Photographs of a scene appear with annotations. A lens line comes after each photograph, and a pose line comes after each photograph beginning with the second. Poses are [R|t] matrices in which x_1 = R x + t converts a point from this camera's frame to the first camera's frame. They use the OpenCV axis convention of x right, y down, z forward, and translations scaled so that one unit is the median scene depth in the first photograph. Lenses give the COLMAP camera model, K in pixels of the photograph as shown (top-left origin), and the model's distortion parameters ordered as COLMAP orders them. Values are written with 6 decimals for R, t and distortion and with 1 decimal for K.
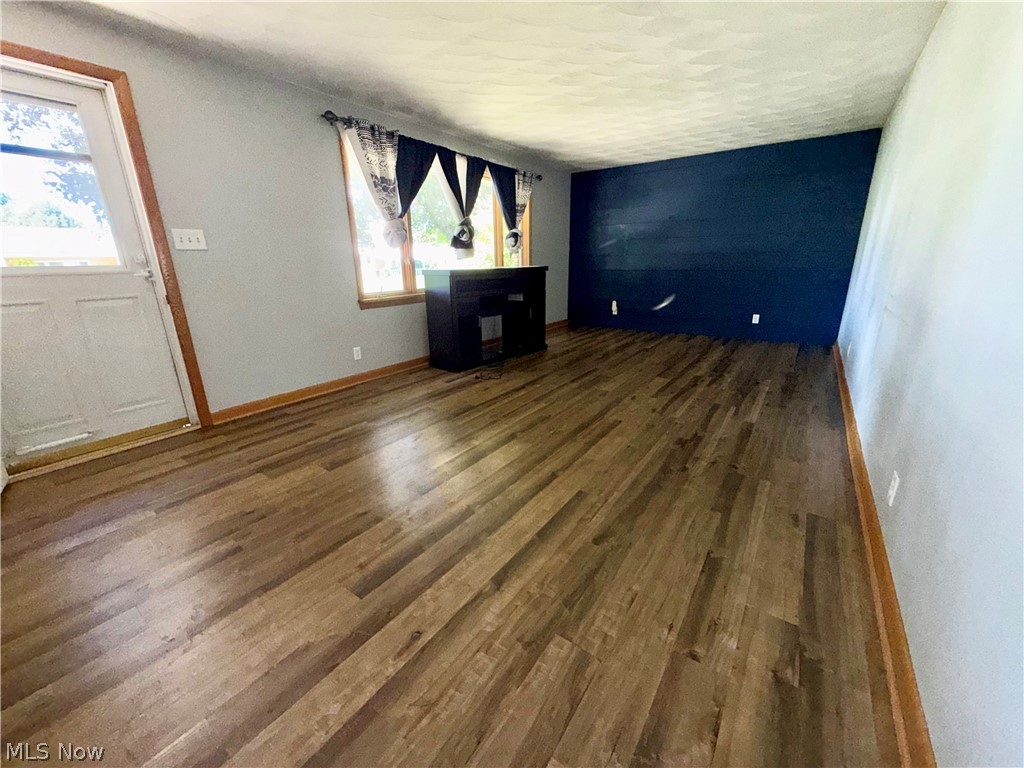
lens RADIAL K [[410.5, 0, 507.5], [0, 410.5, 385.7], [0, 0, 1]] dist [0.000471, 0.000119]
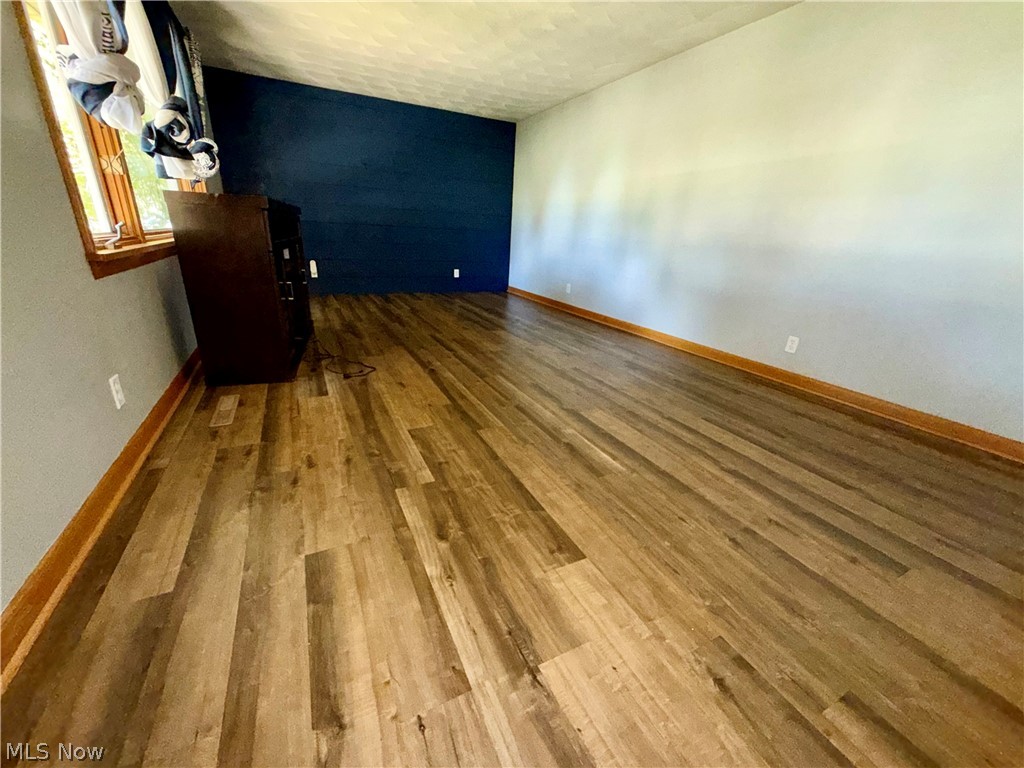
lens RADIAL K [[410.5, 0, 510.7], [0, 410.5, 384.2], [0, 0, 1]] dist [0.000471, 0.000119]
pose [[0.464118, -0.270186, 0.843560, -0.570340], [0.205175, 0.959235, 0.194351, -0.091524], [-0.861683, 0.082876, 0.500633, 0.511690]]
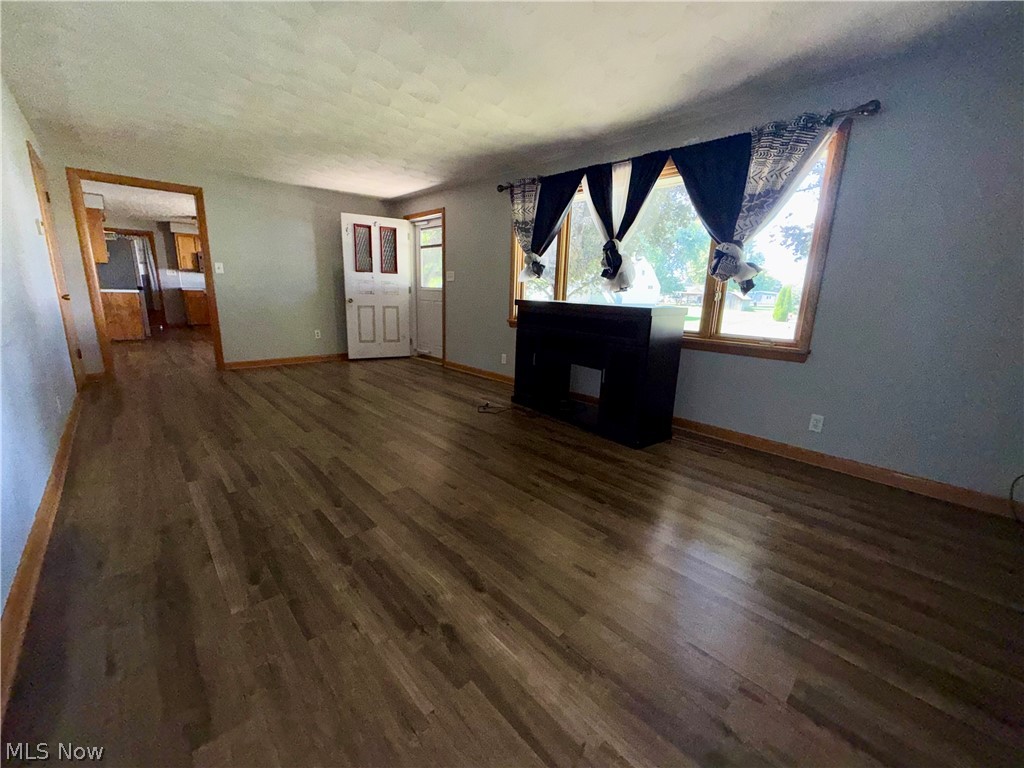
lens RADIAL K [[410.5, 0, 511.0], [0, 410.5, 383.8], [0, 0, 1]] dist [0.000471, 0.000119]
pose [[-0.196533, 0.228233, -0.953564, 0.967181], [-0.313355, 0.906908, 0.281649, -0.413873], [0.929077, 0.354157, -0.106719, 1.292180]]
